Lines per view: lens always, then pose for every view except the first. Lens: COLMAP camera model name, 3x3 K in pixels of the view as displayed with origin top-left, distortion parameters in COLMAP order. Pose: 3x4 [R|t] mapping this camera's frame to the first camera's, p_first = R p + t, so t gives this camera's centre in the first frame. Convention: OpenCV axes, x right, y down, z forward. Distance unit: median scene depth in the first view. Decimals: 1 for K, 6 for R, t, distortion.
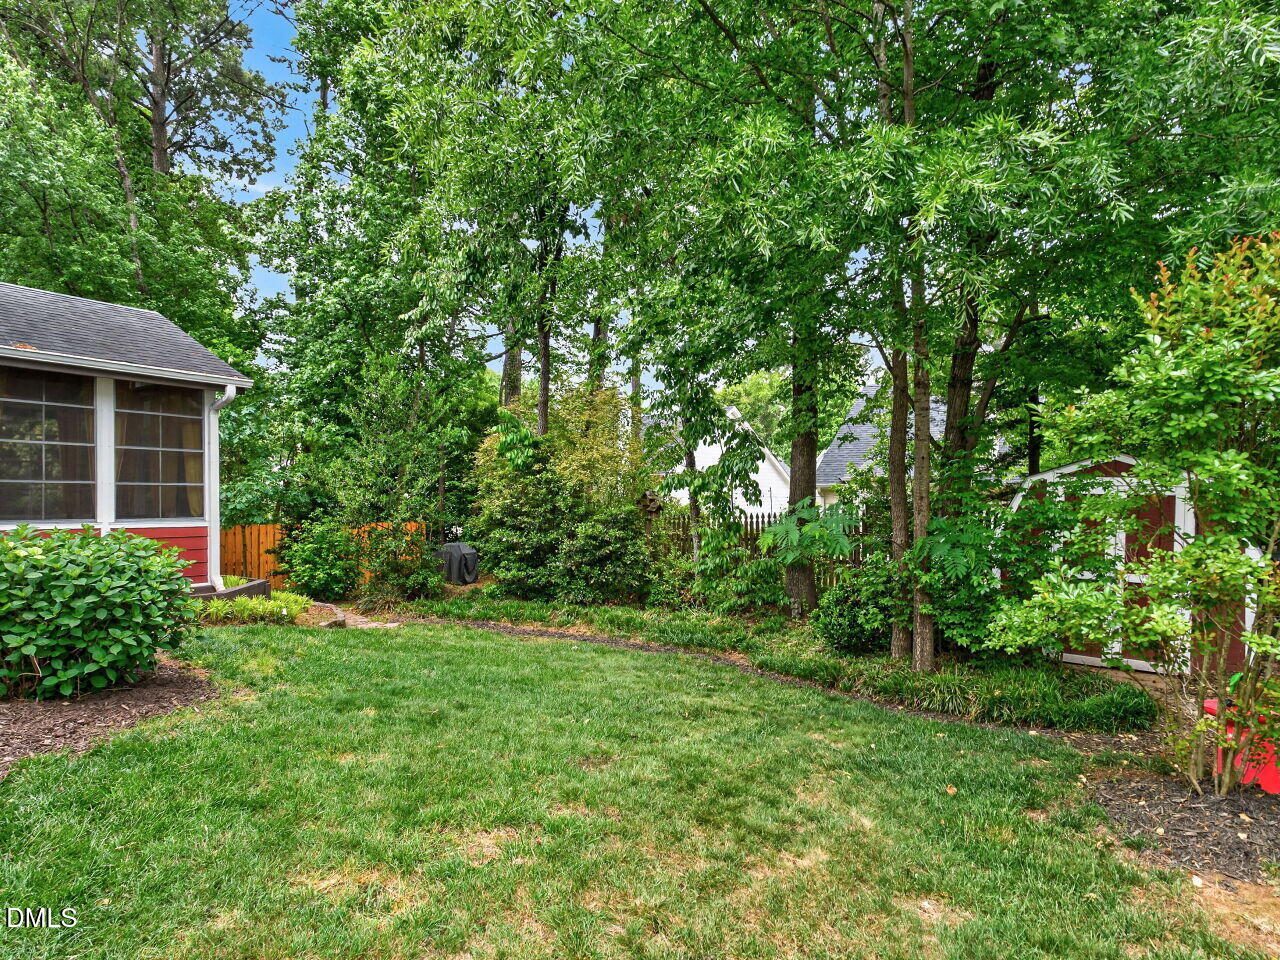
lens RADIAL K [[629.4, 0, 640.0], [0, 629.4, 480.0], [0, 0, 1]] dist [-0.001591, -0.000715]
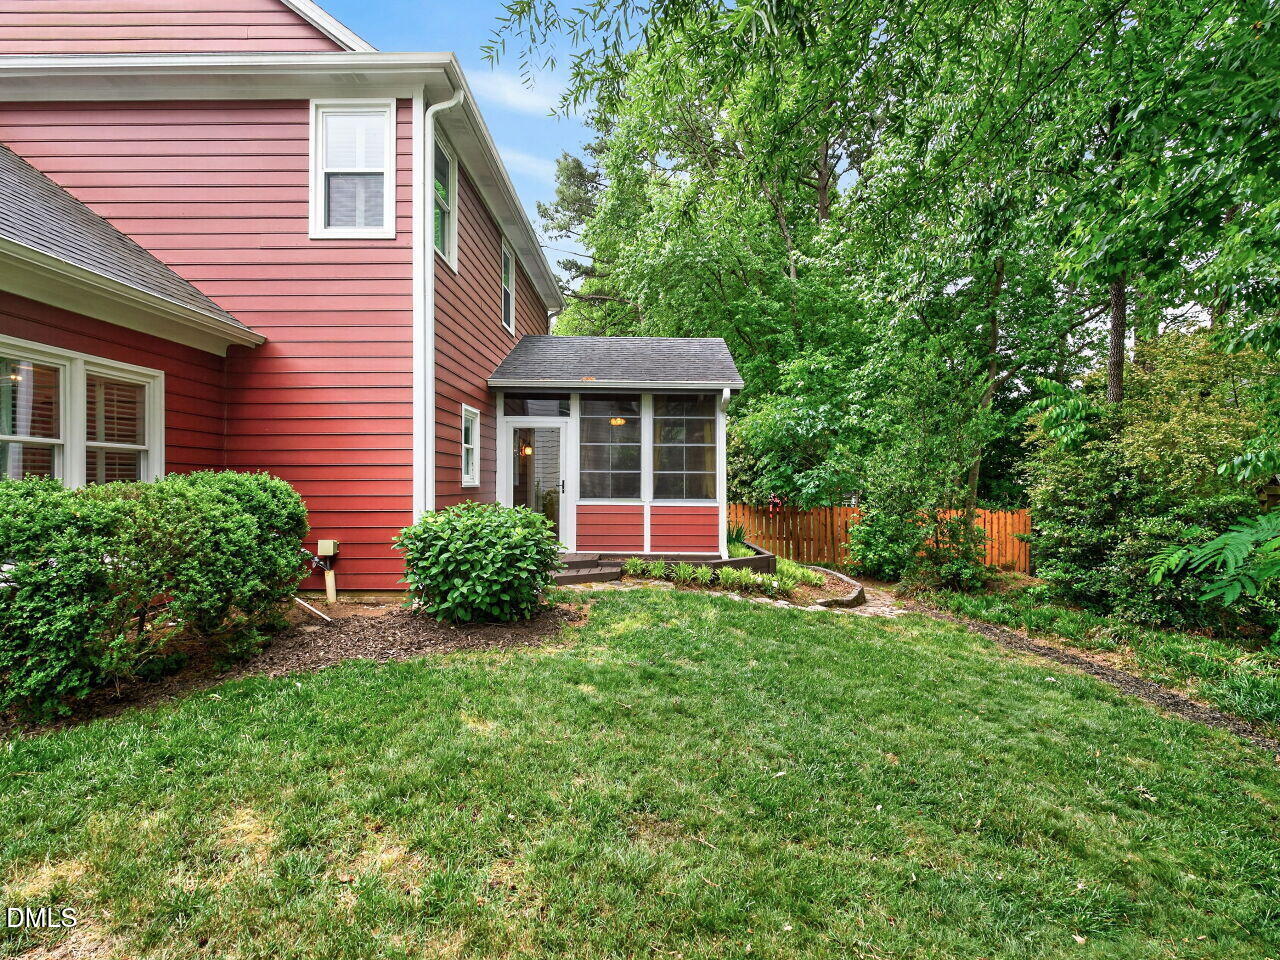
lens RADIAL K [[606.6, 0, 640.0], [0, 606.6, 480.0], [0, 0, 1]] dist [-0.001306, -0.000391]
pose [[0.643722, -0.004069, -0.765248, 0.113654], [0.020730, 0.999712, 0.012122, 0.004616], [0.764978, -0.023667, 0.643621, 0.125358]]
